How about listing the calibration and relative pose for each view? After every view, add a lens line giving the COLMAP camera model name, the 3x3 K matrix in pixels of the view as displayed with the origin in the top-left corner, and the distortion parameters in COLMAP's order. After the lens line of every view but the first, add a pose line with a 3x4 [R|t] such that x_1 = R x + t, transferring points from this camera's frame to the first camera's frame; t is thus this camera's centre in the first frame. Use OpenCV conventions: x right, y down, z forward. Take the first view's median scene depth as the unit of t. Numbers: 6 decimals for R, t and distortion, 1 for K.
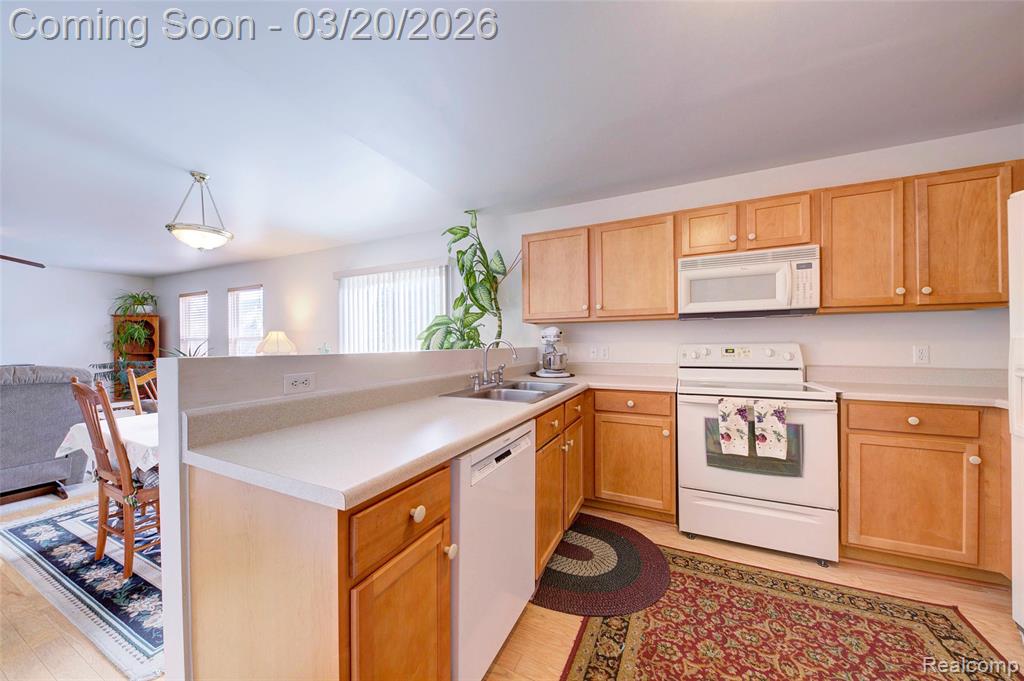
lens RADIAL K [[352.8, 0, 506.1], [0, 352.8, 339.6], [0, 0, 1]] dist [0.000773, -0.001647]
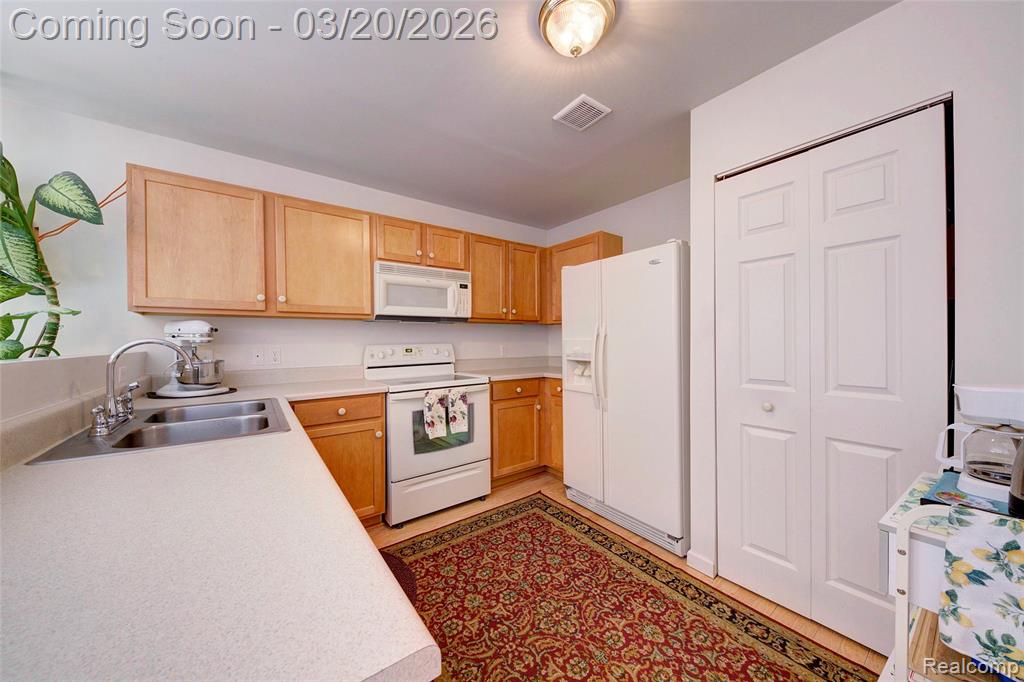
lens RADIAL K [[352.8, 0, 513.1], [0, 352.8, 341.9], [0, 0, 1]] dist [0.000773, -0.001647]
pose [[0.454615, 0.000206, 0.890688, -0.287380], [-0.003157, 0.999994, 0.001380, 0.001870], [-0.890682, -0.003439, 0.454613, 0.233225]]
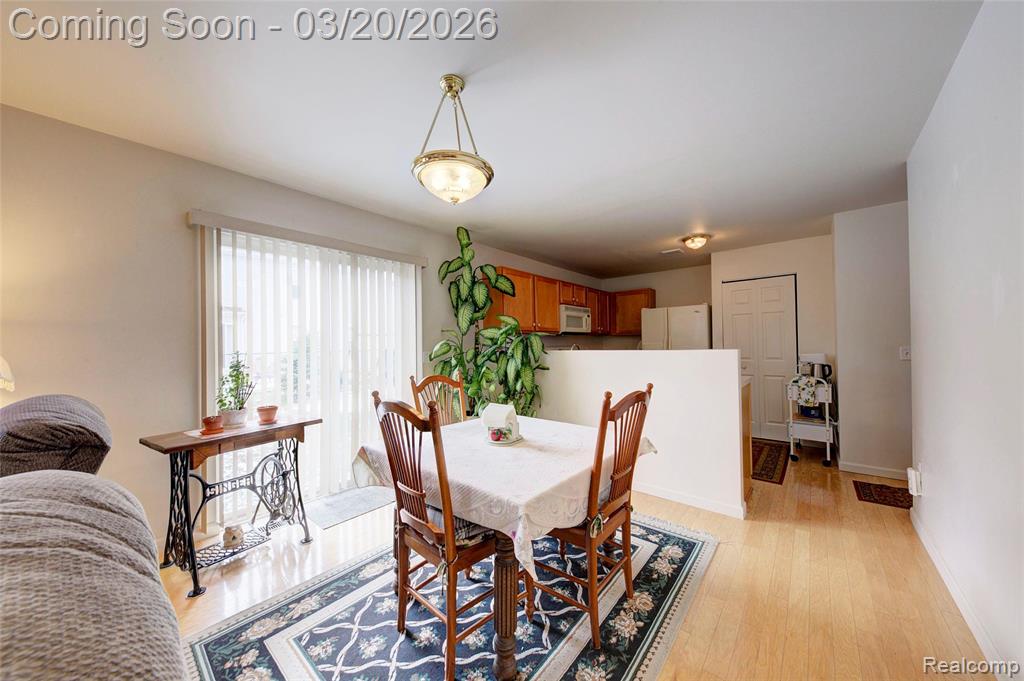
lens RADIAL K [[352.8, 0, 508.0], [0, 352.8, 342.0], [0, 0, 1]] dist [0.000773, -0.001647]
pose [[0.252522, 0.013398, 0.967498, -1.893129], [0.002354, 0.999893, -0.014461, 0.016376], [-0.967588, 0.005929, 0.252463, 0.982859]]
